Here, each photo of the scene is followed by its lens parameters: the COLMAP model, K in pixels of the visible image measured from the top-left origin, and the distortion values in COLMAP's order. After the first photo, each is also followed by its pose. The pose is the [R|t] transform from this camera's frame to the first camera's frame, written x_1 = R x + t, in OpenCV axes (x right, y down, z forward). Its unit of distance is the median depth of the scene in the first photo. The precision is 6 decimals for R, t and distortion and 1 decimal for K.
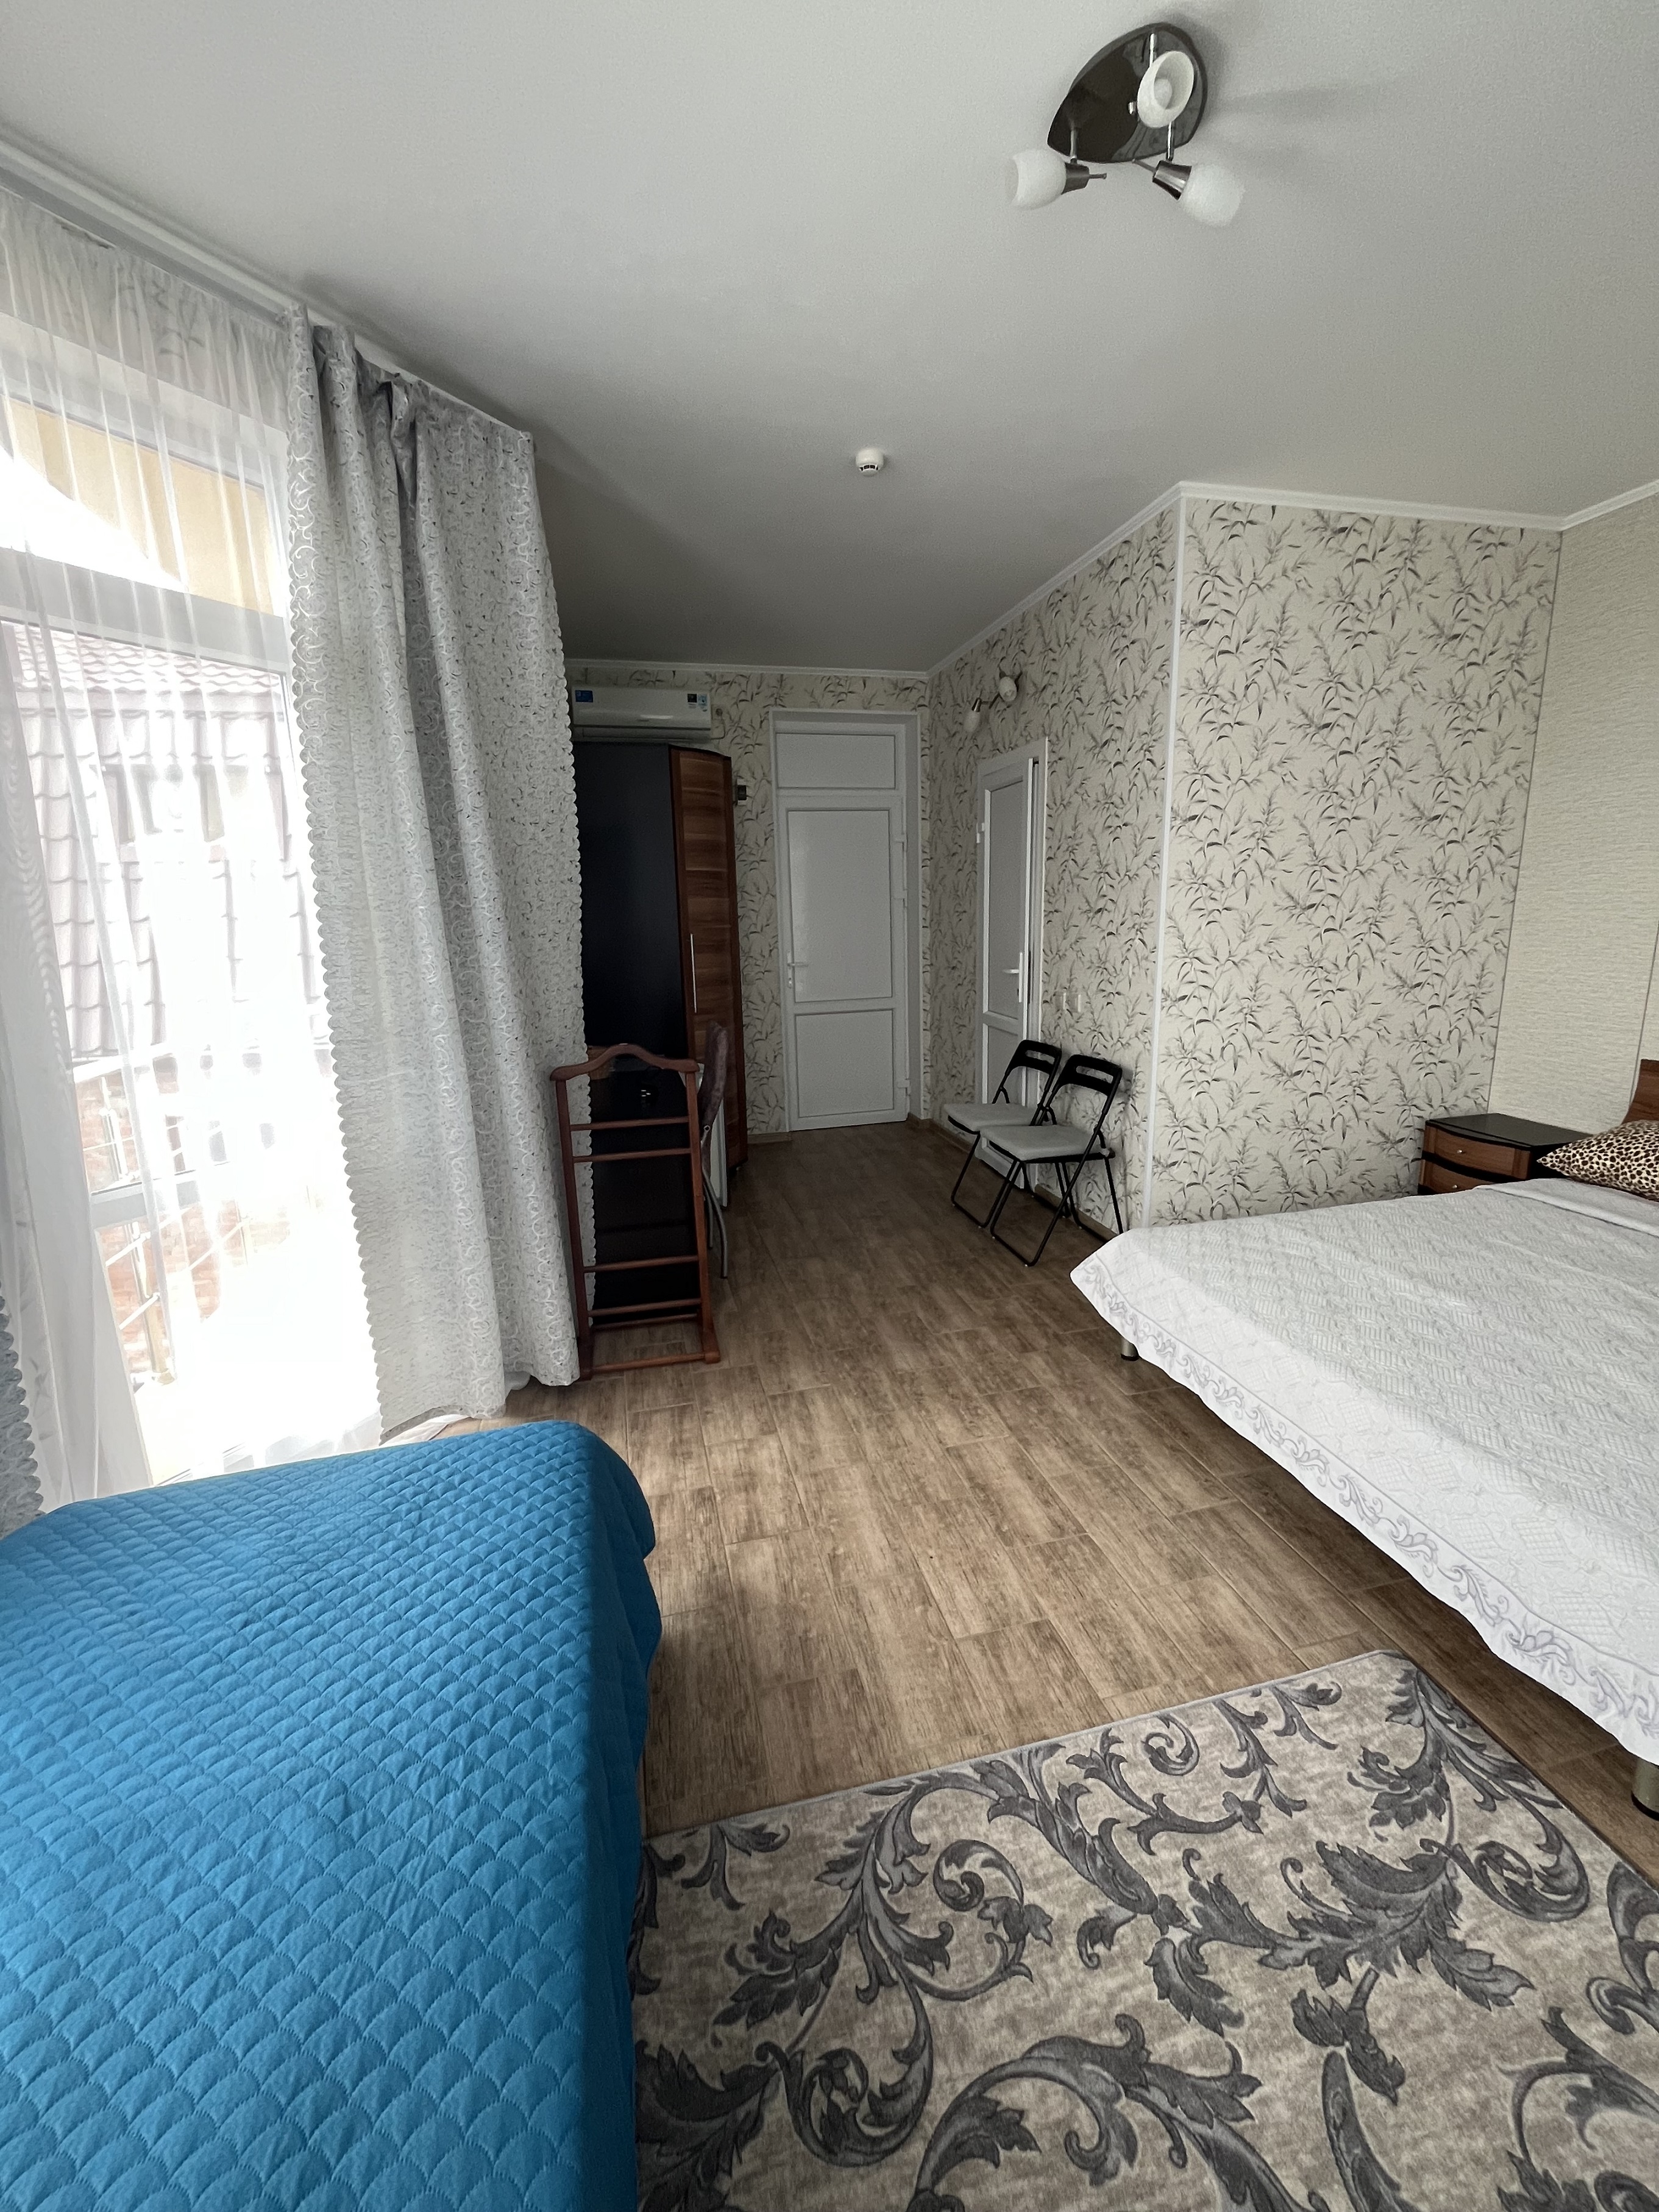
lens RADIAL K [[890.6, 0, 829.5], [0, 890.6, 1106.0], [0, 0, 1]] dist [-0.004532, 0.000377]
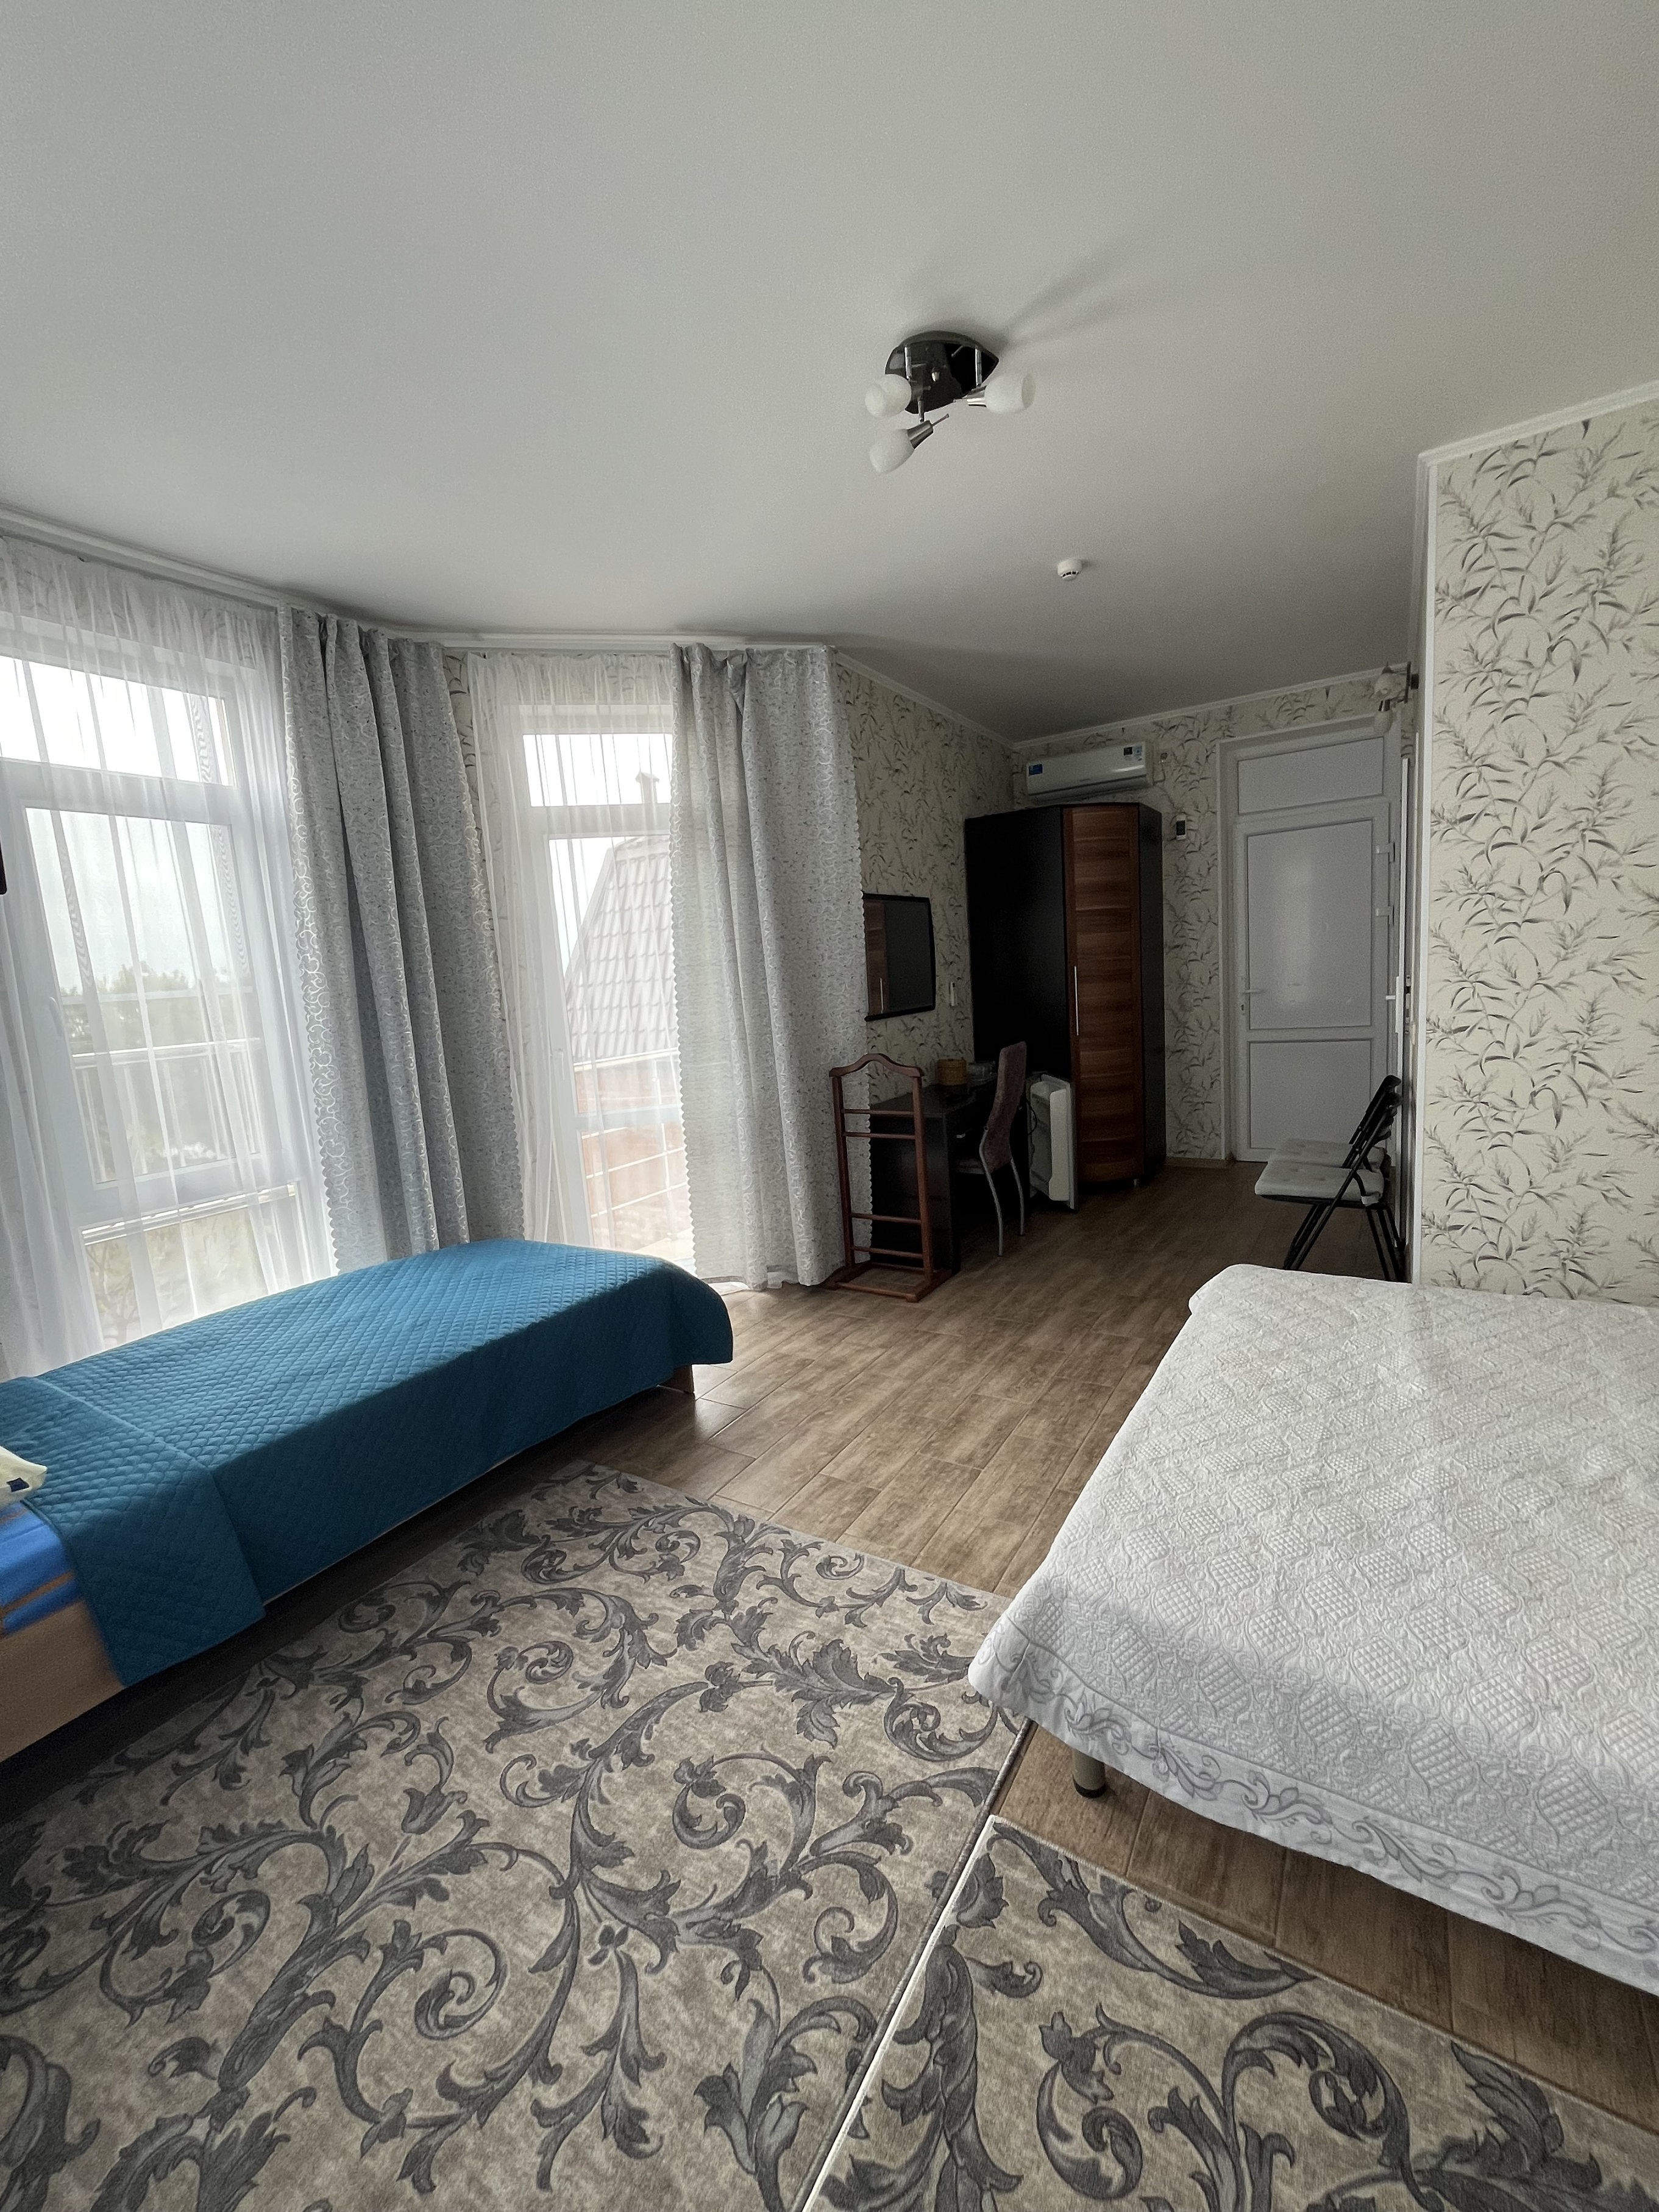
lens RADIAL K [[890.6, 0, 829.5], [0, 890.6, 1106.0], [0, 0, 1]] dist [-0.004532, 0.000377]
pose [[0.698396, 0.081346, -0.711074, 1.127057], [-0.101561, 0.994730, 0.014045, -0.001069], [0.708469, 0.062408, 0.702977, -0.016784]]
